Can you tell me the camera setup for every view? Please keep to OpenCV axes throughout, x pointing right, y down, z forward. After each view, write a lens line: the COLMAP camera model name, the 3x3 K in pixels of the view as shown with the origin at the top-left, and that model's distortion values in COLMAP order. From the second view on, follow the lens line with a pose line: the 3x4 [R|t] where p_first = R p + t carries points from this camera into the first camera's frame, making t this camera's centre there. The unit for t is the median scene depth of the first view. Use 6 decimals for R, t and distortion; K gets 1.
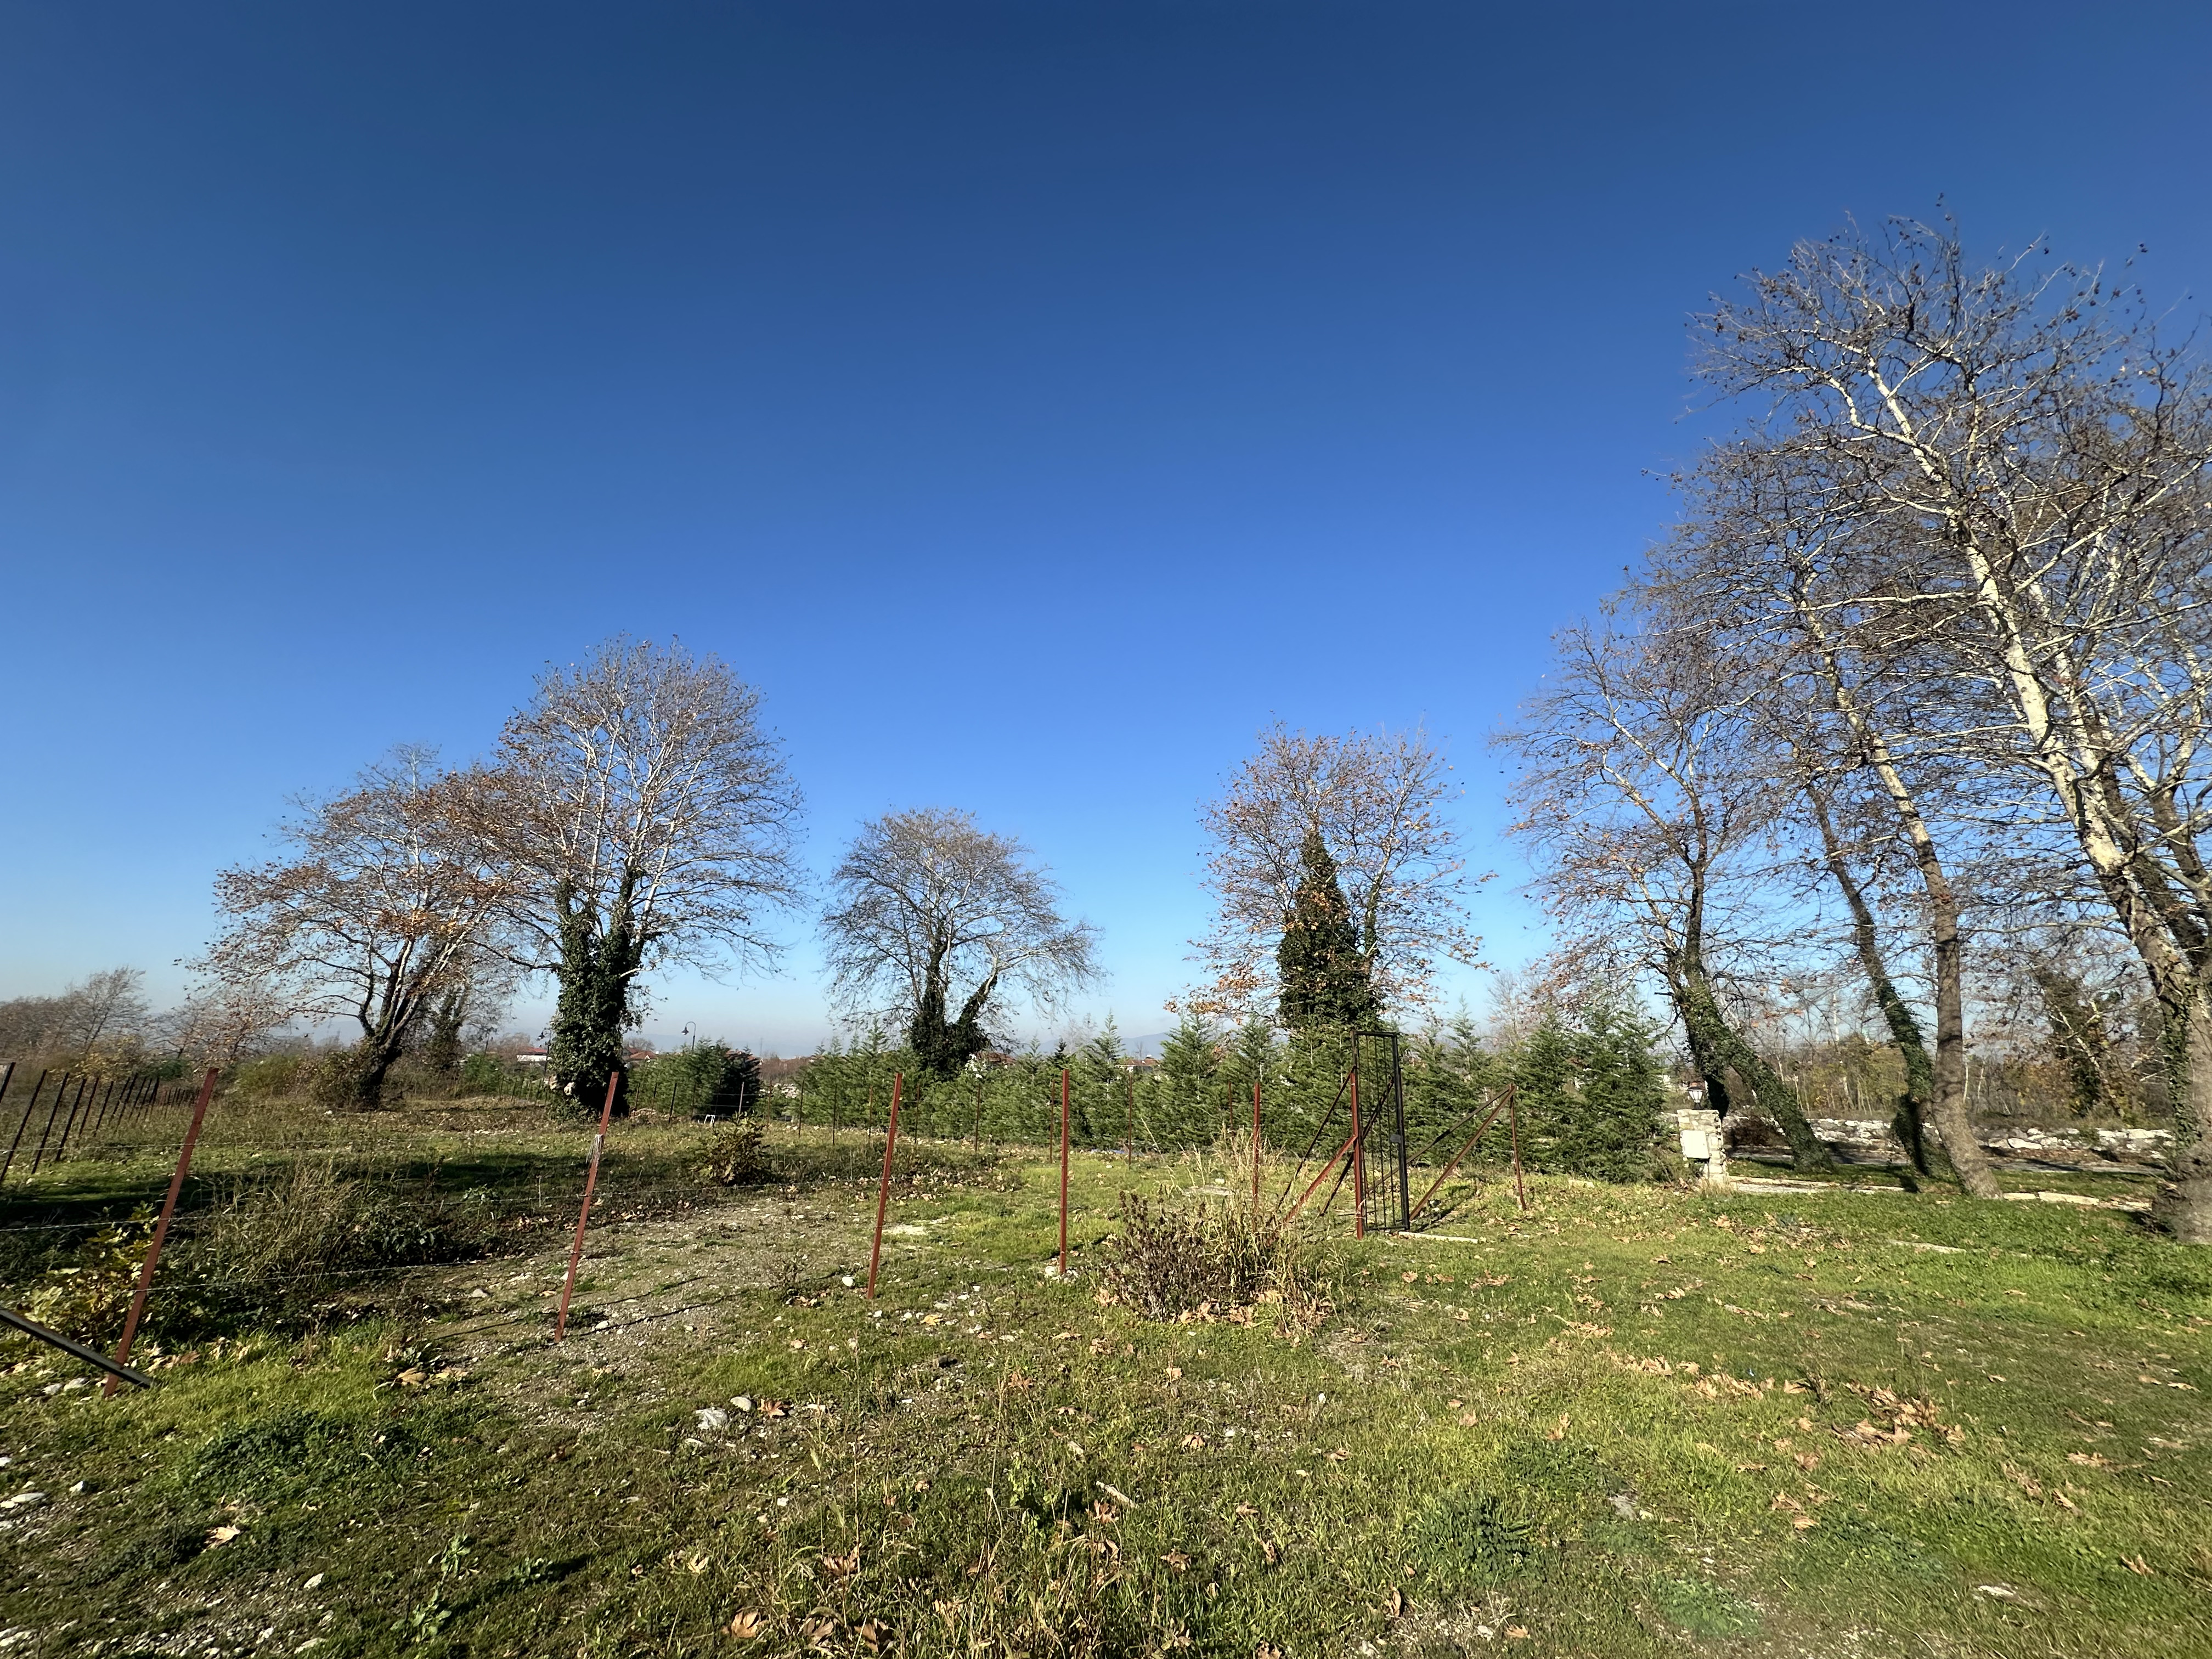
lens RADIAL K [[881.3, 0, 1105.2], [0, 881.3, 830.2], [0, 0, 1]] dist [-0.002045, 0.000633]
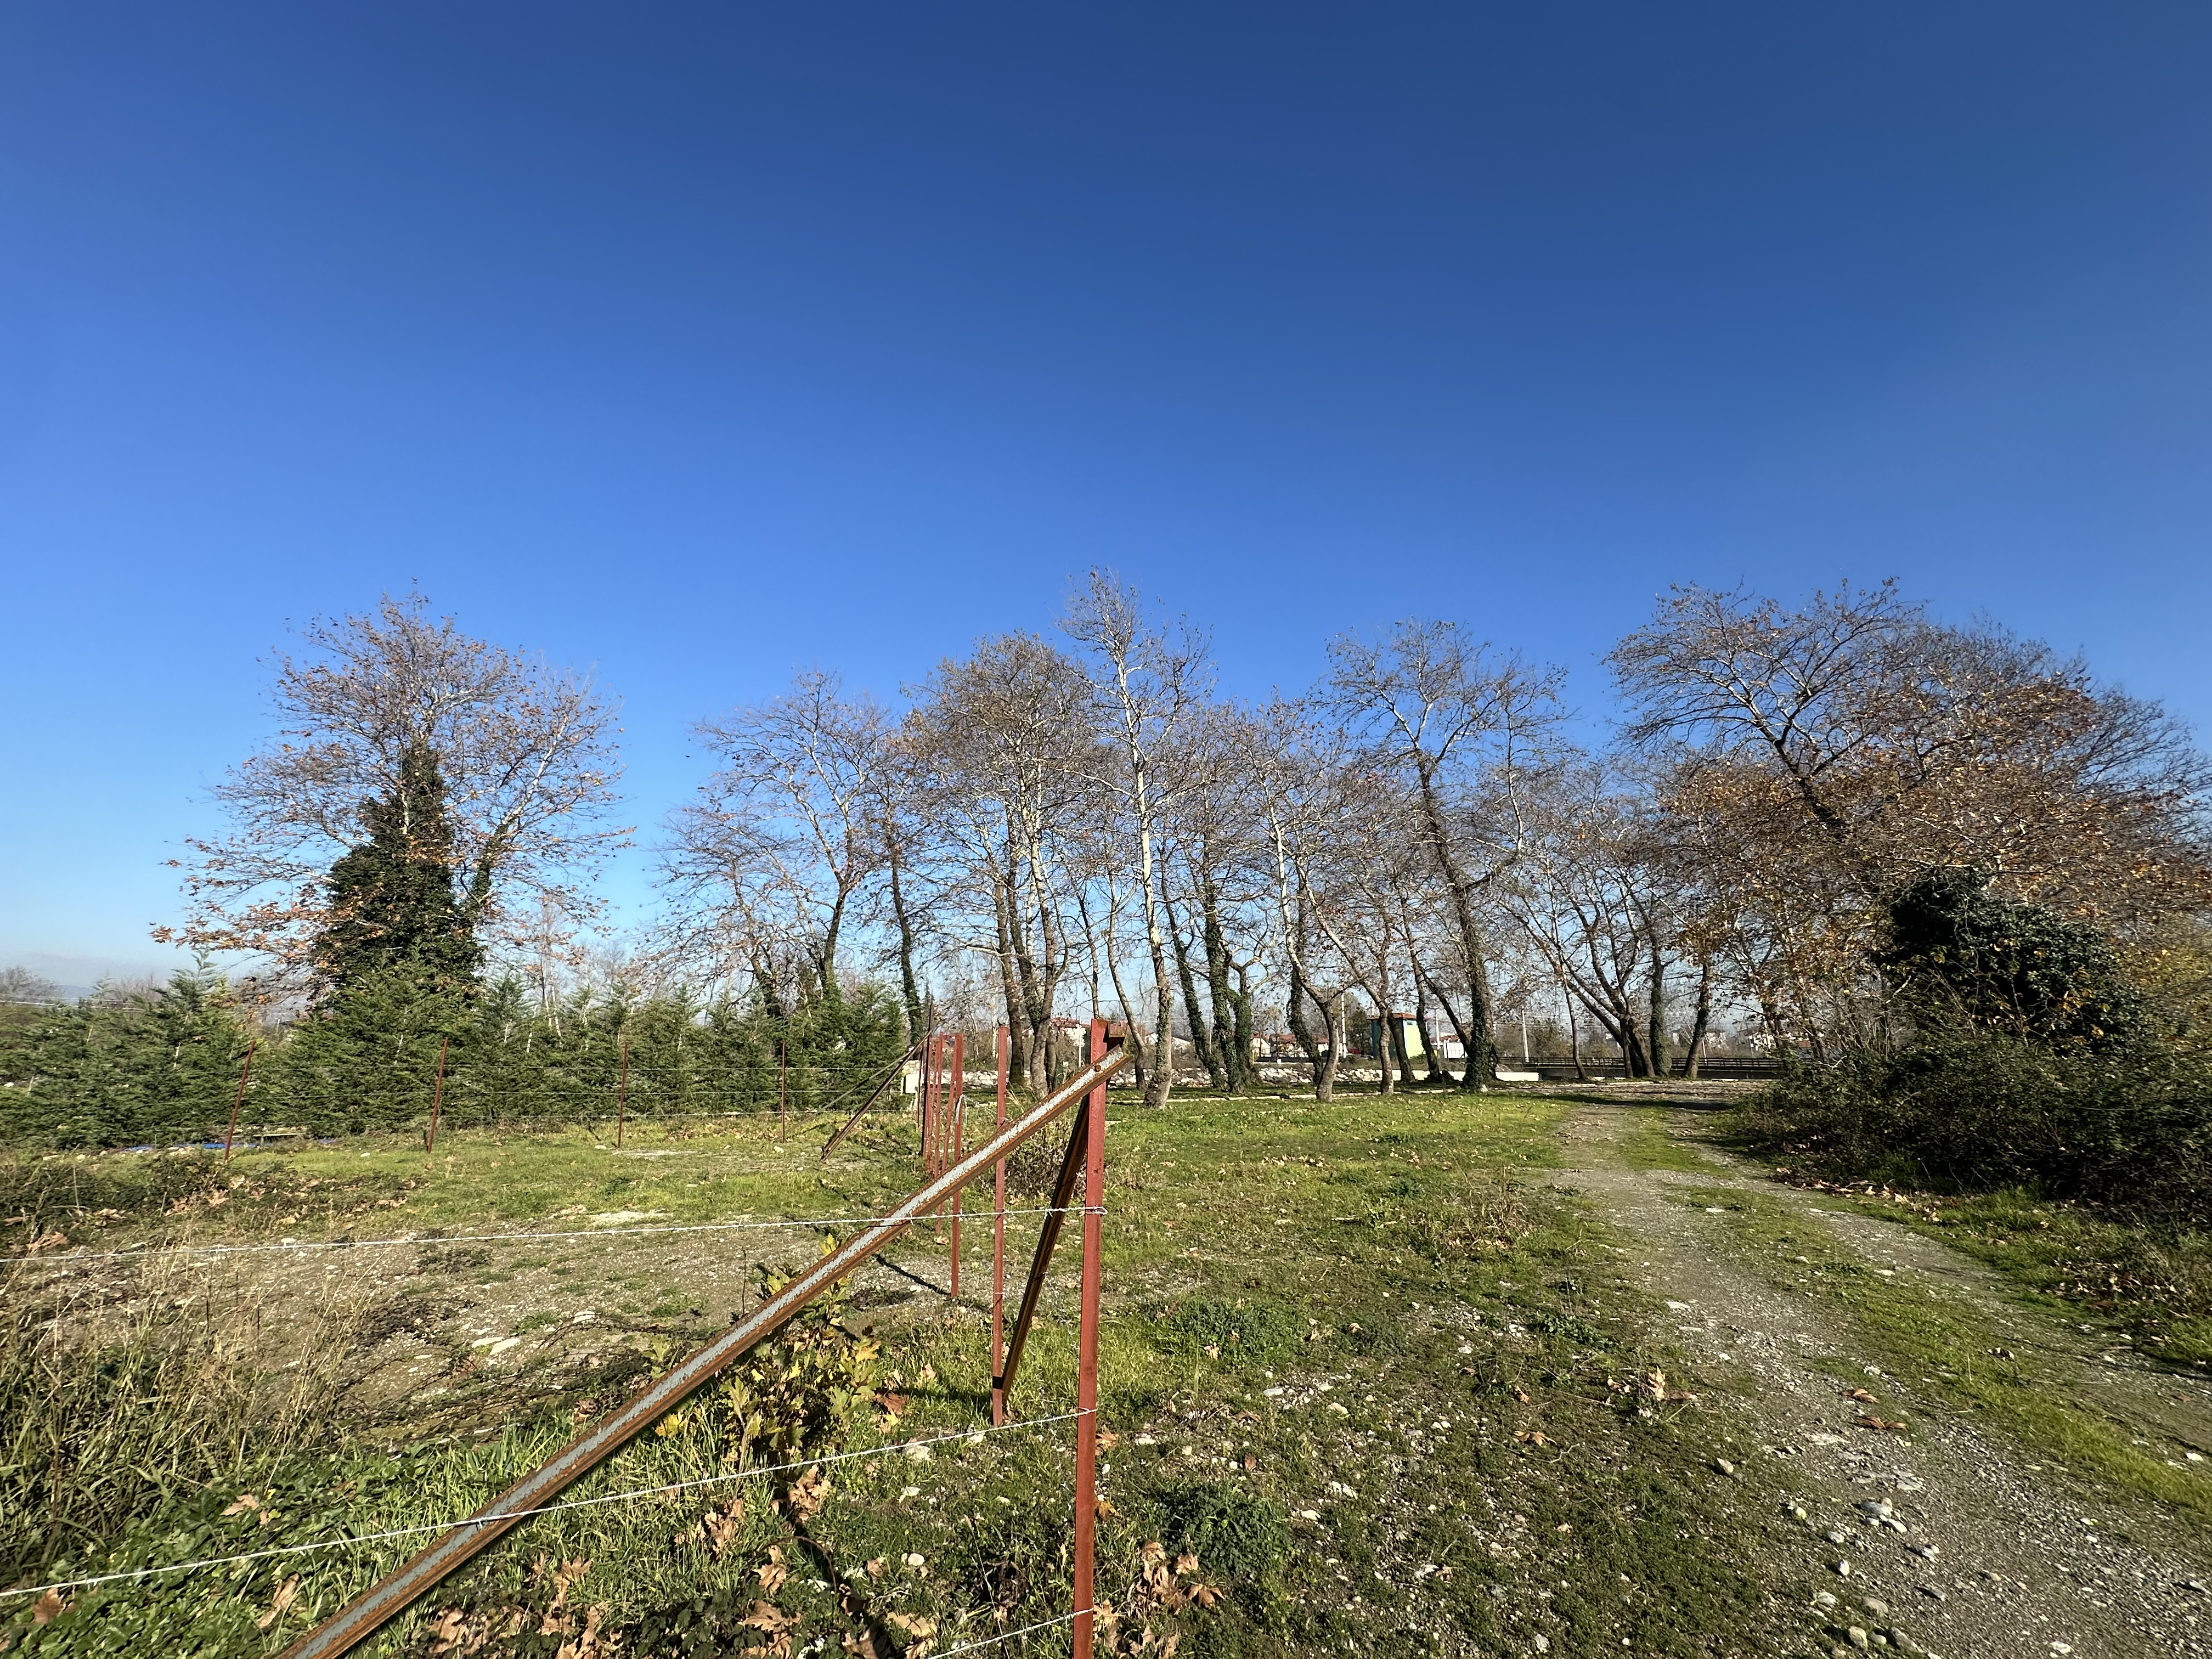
lens RADIAL K [[881.3, 0, 1107.9], [0, 881.3, 822.7], [0, 0, 1]] dist [-0.002045, 0.000633]
pose [[0.330080, 0.225407, 0.916646, -0.329356], [-0.254310, 0.956401, -0.143607, 0.033730], [-0.909051, -0.185710, 0.373012, 0.116150]]
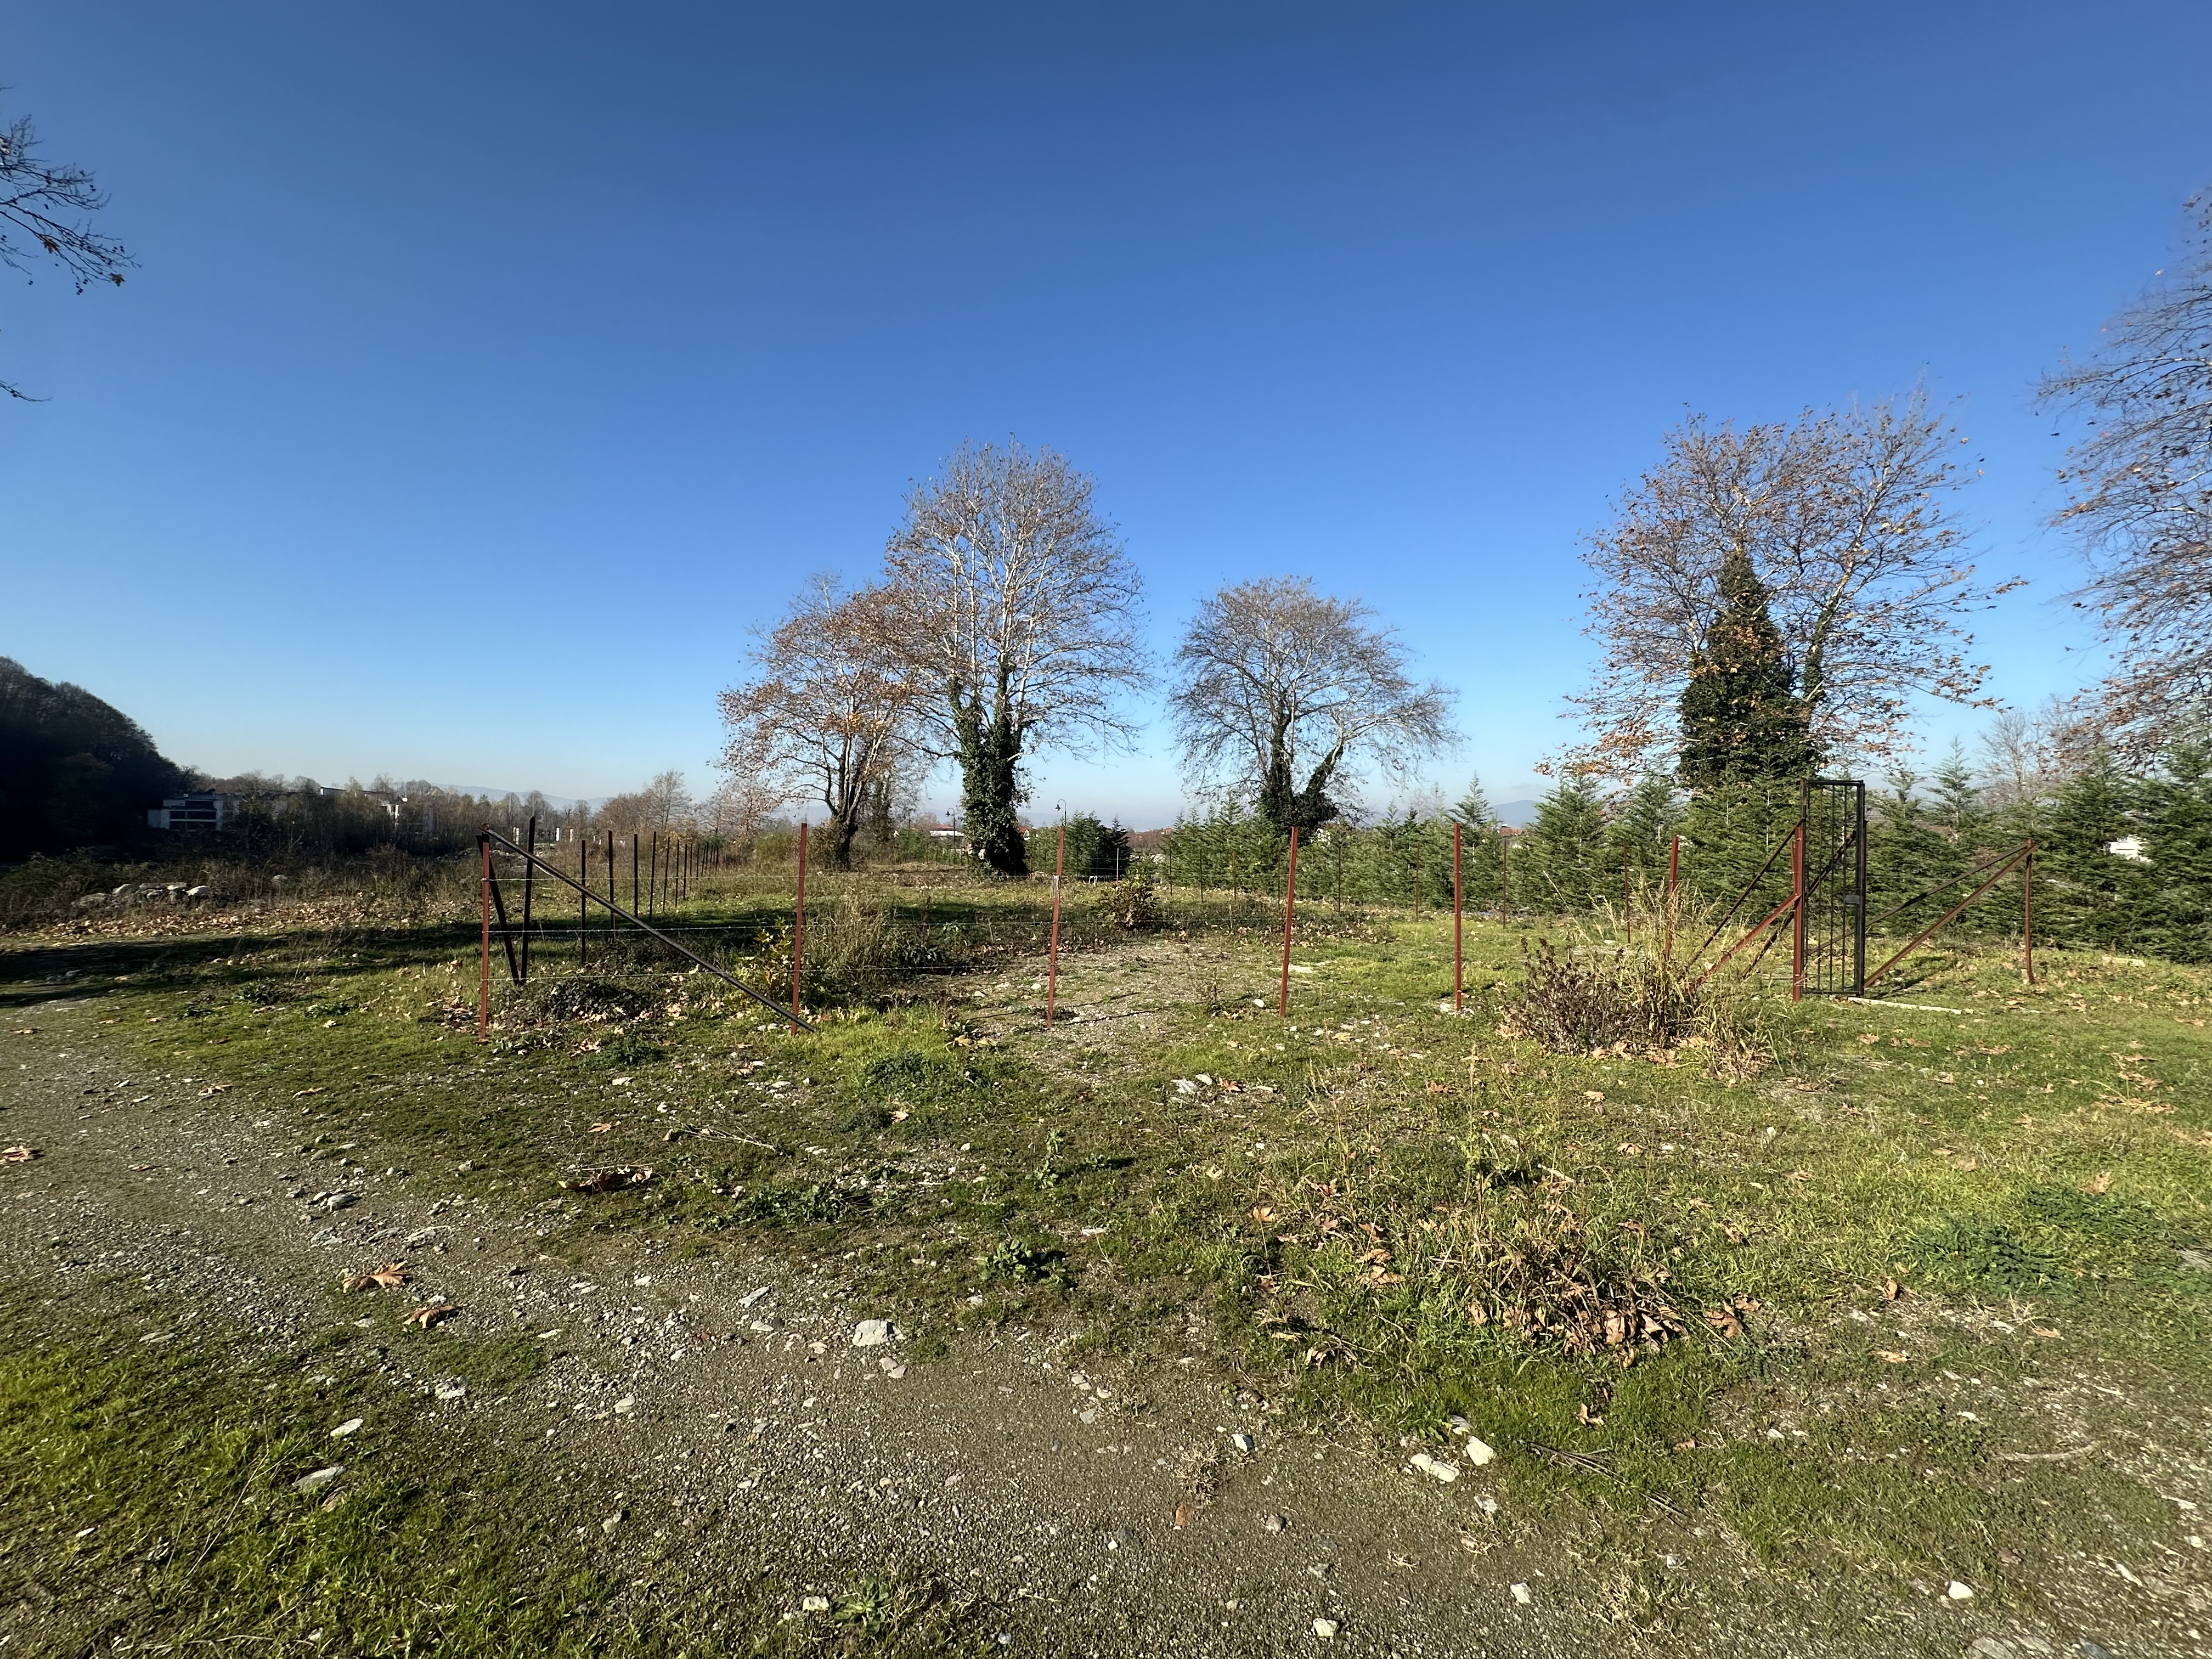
lens RADIAL K [[881.3, 0, 1104.3], [0, 881.3, 830.2], [0, 0, 1]] dist [-0.002045, 0.000633]
pose [[0.929480, -0.009738, -0.368745, -0.013197], [0.101875, 0.967548, 0.231241, 0.002050], [0.354526, -0.252500, 0.900308, -0.011496]]
